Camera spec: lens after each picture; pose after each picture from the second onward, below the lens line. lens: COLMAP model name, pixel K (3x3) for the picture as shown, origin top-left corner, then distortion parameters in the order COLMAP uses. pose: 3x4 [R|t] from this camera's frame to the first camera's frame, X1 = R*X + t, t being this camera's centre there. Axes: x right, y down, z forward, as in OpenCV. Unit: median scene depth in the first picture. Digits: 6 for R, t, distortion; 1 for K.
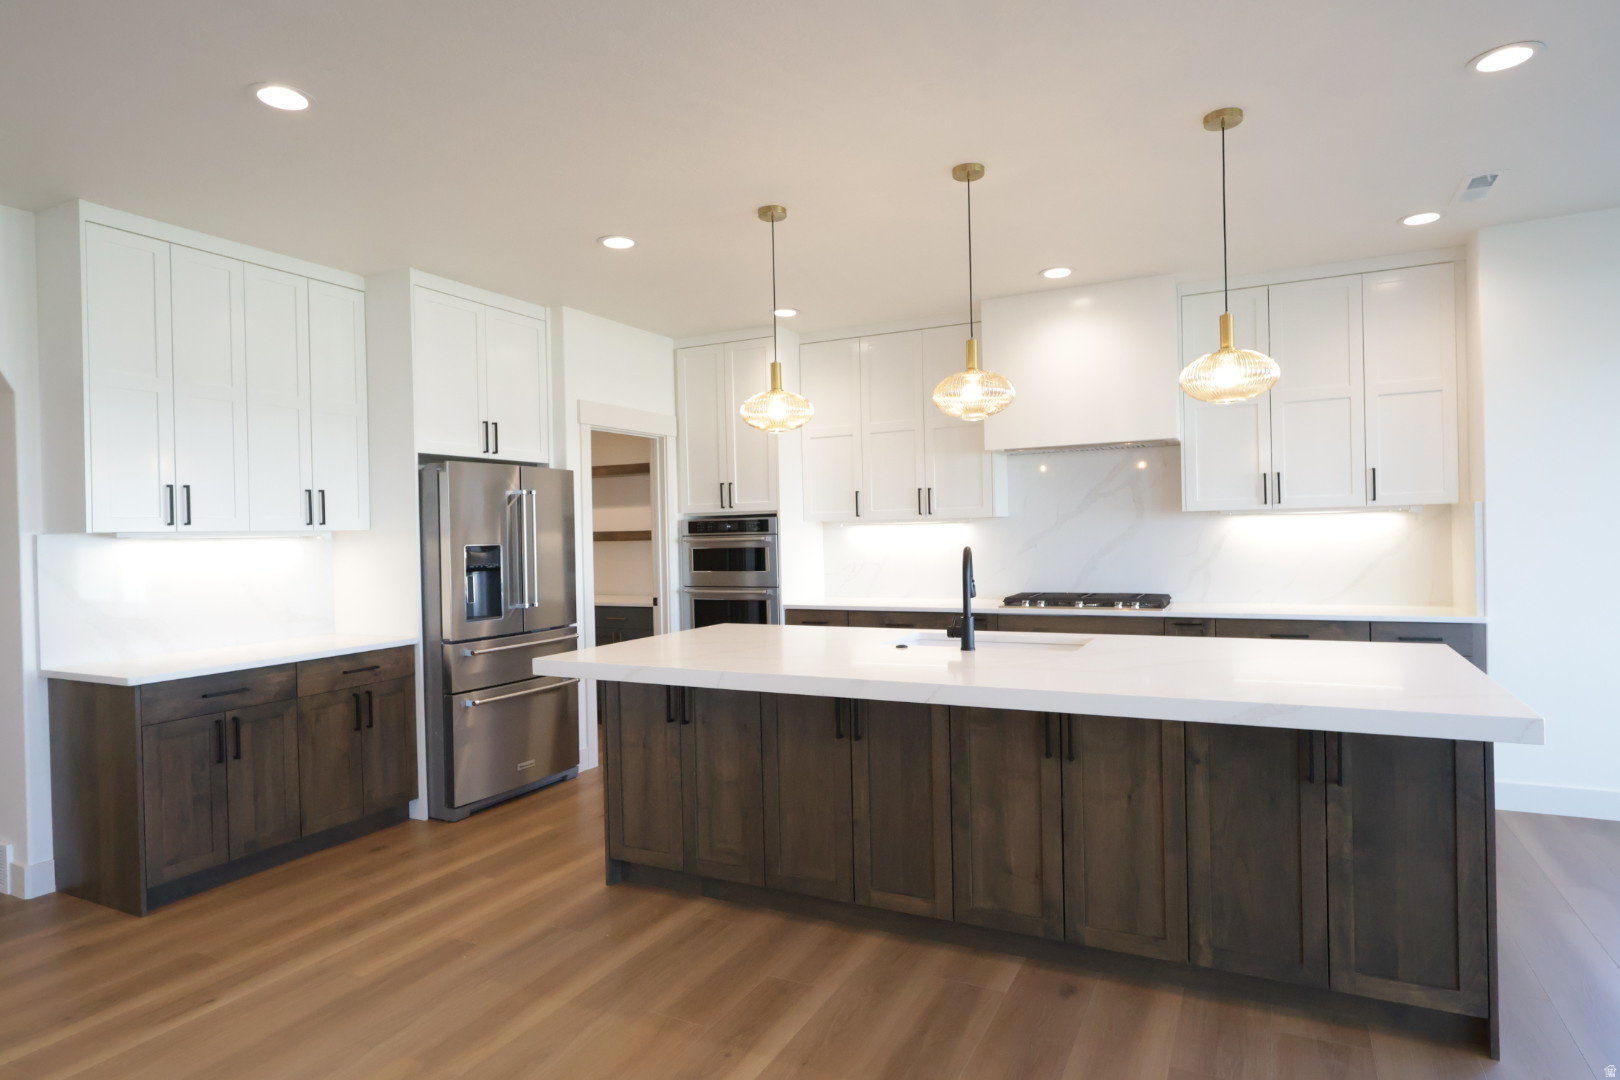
lens RADIAL K [[911.1, 0, 810.0], [0, 911.1, 540.0], [0, 0, 1]] dist [-0.000639, -0.000322]
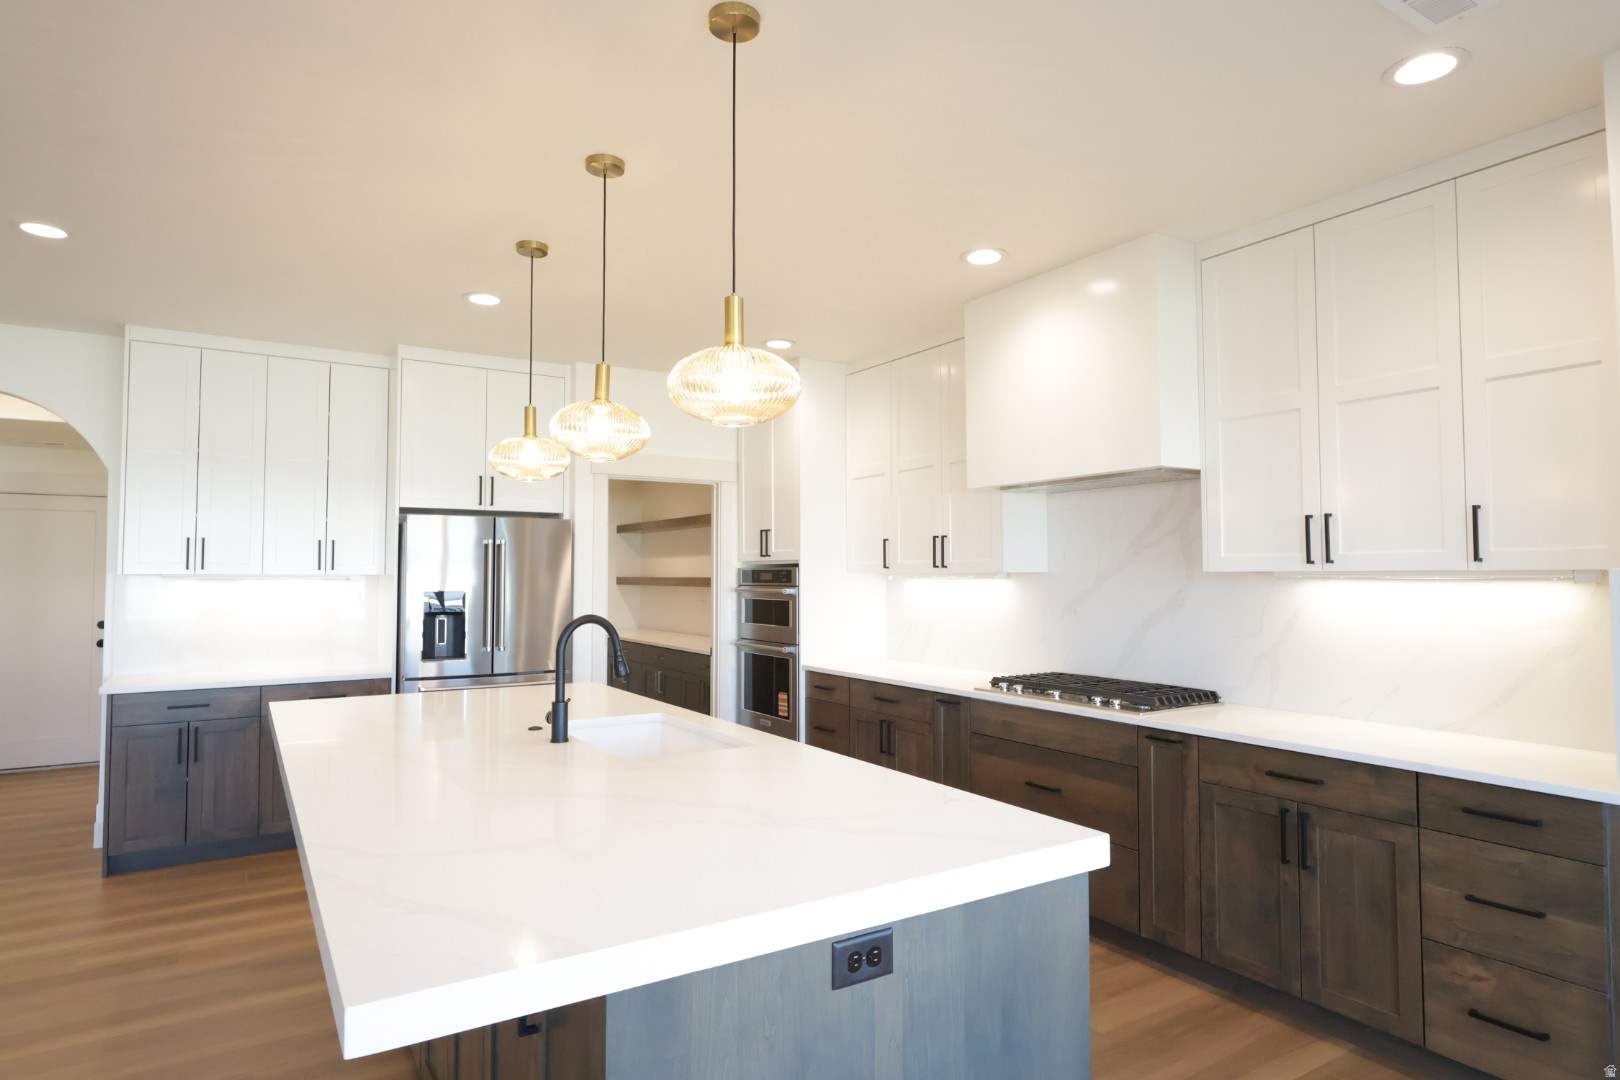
lens RADIAL K [[911.1, 0, 810.0], [0, 911.1, 540.0], [0, 0, 1]] dist [-0.000639, -0.000322]
pose [[0.858192, 0.002092, -0.513325, 0.605979], [-0.023947, 0.999066, -0.035964, -0.027993], [0.512770, 0.043157, 0.857441, 0.311325]]
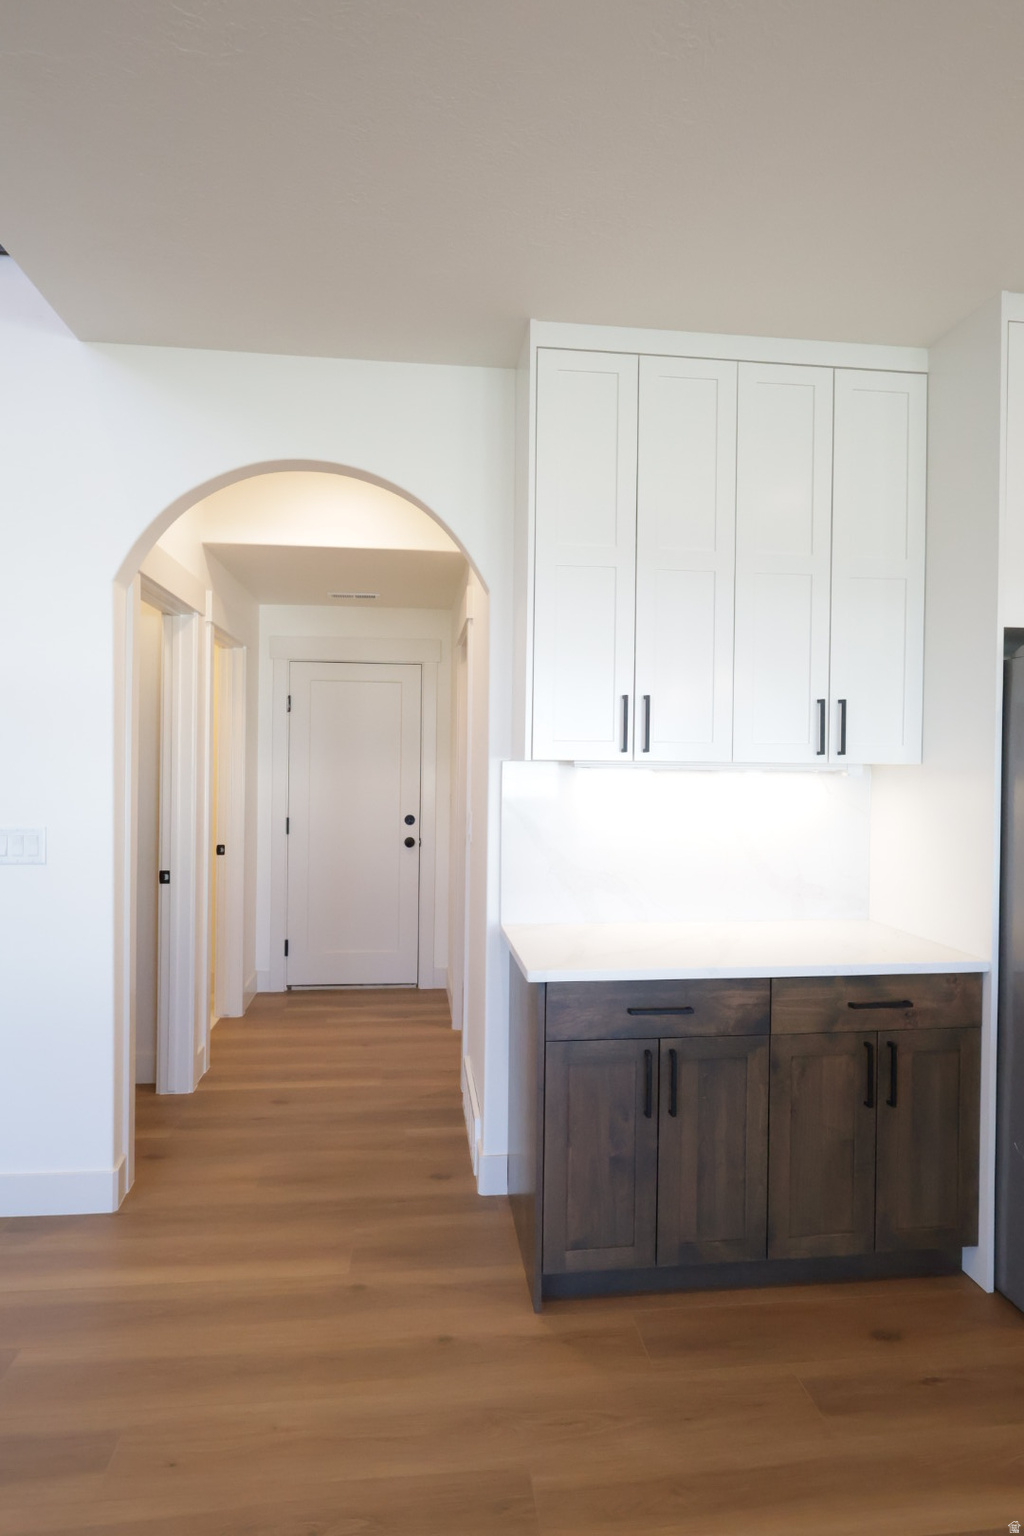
lens RADIAL K [[863.9, 0, 512.0], [0, 863.9, 768.0], [0, 0, 1]] dist [-0.000639, -0.000322]
pose [[0.550601, 0.034793, -0.834043, -0.161870], [-0.029737, 0.999314, 0.022056, -0.014154], [0.834239, 0.012658, 0.551258, 0.484217]]
